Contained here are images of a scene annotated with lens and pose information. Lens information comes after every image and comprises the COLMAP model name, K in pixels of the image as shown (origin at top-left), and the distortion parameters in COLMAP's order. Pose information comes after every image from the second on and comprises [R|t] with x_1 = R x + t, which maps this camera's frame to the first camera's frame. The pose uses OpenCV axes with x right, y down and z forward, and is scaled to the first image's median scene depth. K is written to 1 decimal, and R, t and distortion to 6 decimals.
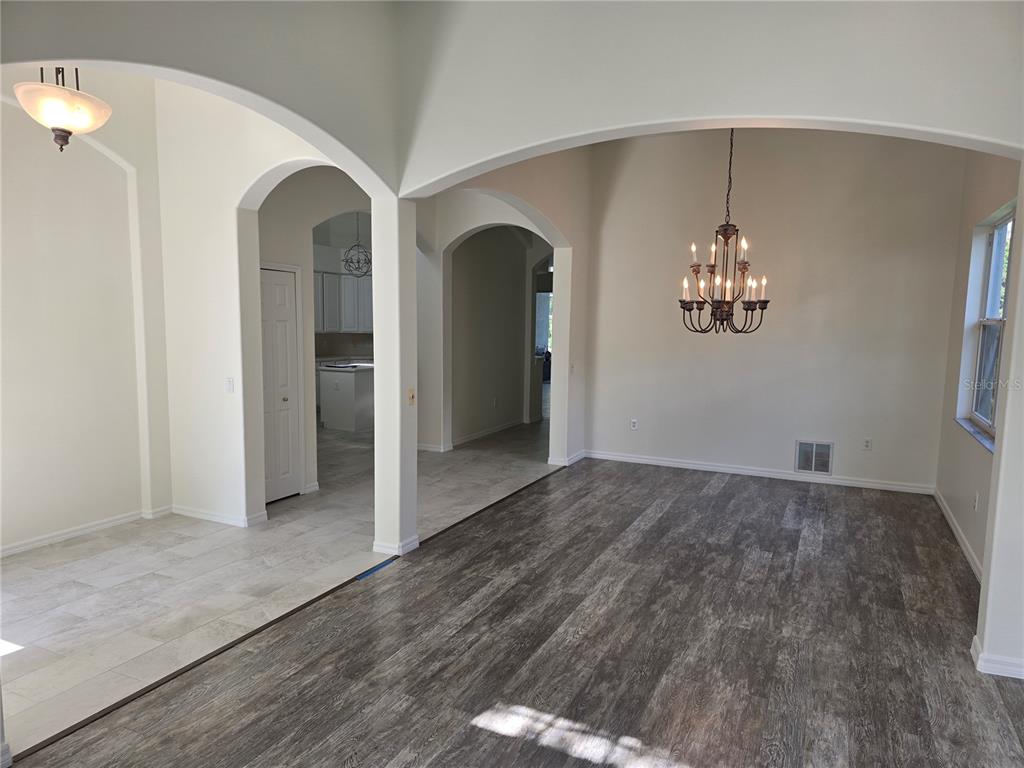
lens RADIAL K [[686.0, 0, 522.0], [0, 686.0, 394.5], [0, 0, 1]] dist [0.044235, -0.031617]
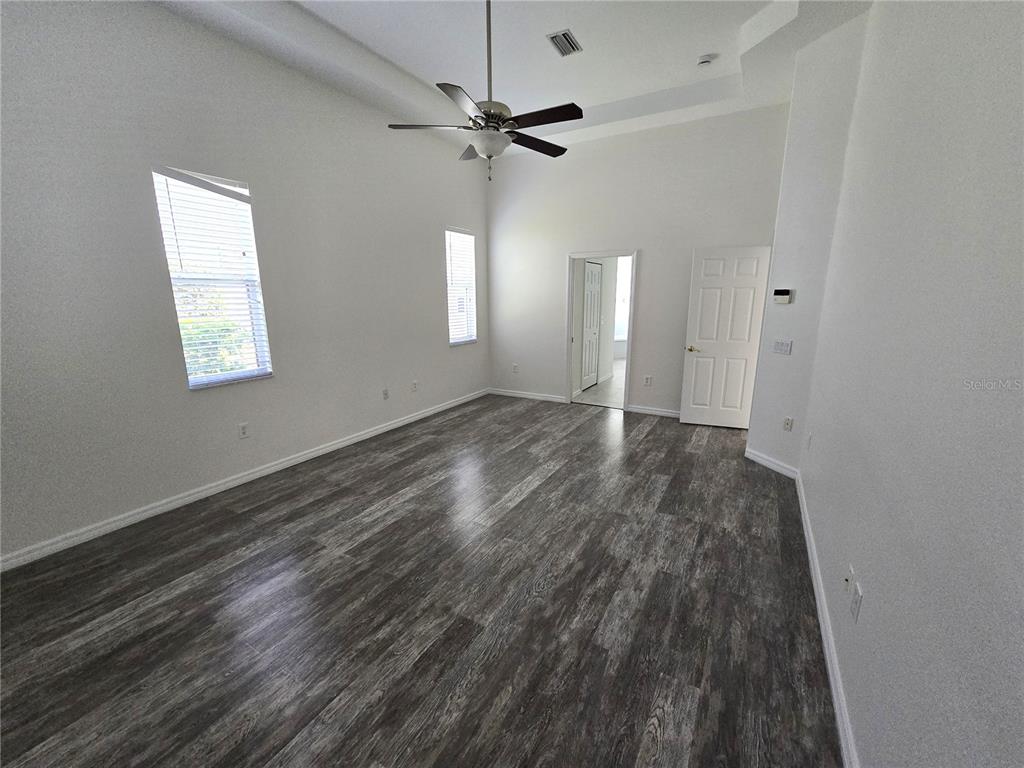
lens RADIAL K [[421.9, 0, 513.3], [0, 421.9, 389.5], [0, 0, 1]] dist [-0.005432, 0.002064]
pose [[-0.996646, -0.032629, 0.075050, -0.147347], [-0.006024, 0.943838, 0.330354, -0.149548], [-0.081614, 0.328794, -0.940868, 1.544172]]
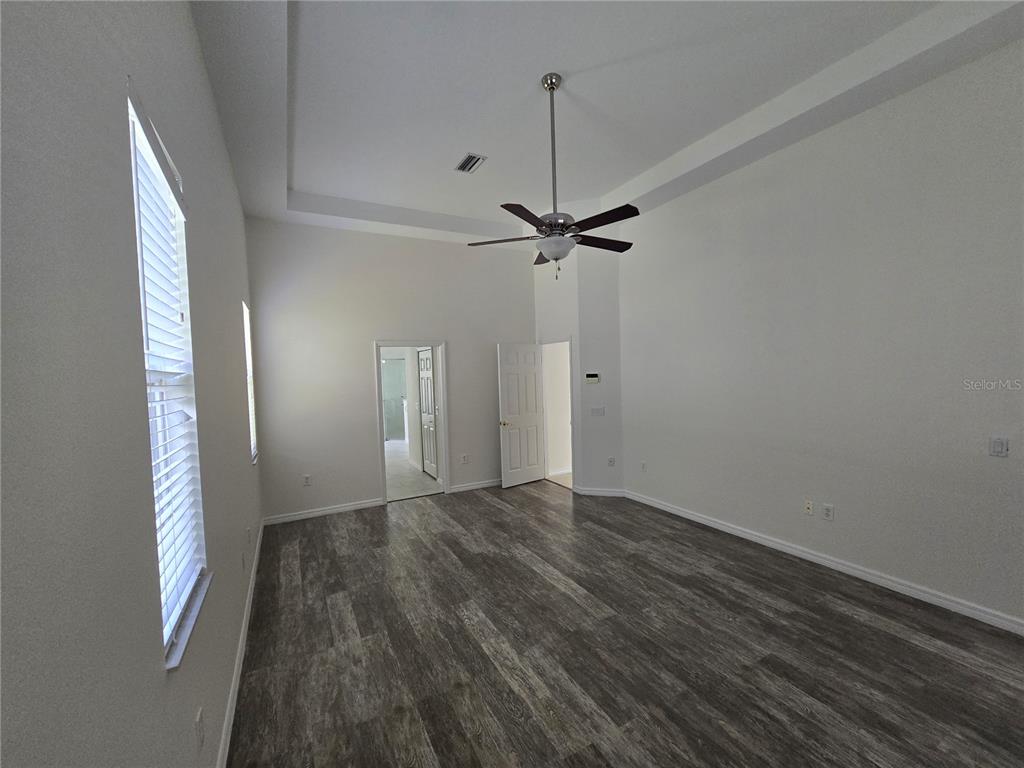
lens RADIAL K [[421.9, 0, 512.1], [0, 421.9, 389.3], [0, 0, 1]] dist [-0.005432, 0.002064]
pose [[-0.592584, 0.032213, -0.804865, 0.524347], [-0.070889, 0.993238, 0.091945, -0.118984], [0.802384, 0.111541, -0.586293, 1.216216]]
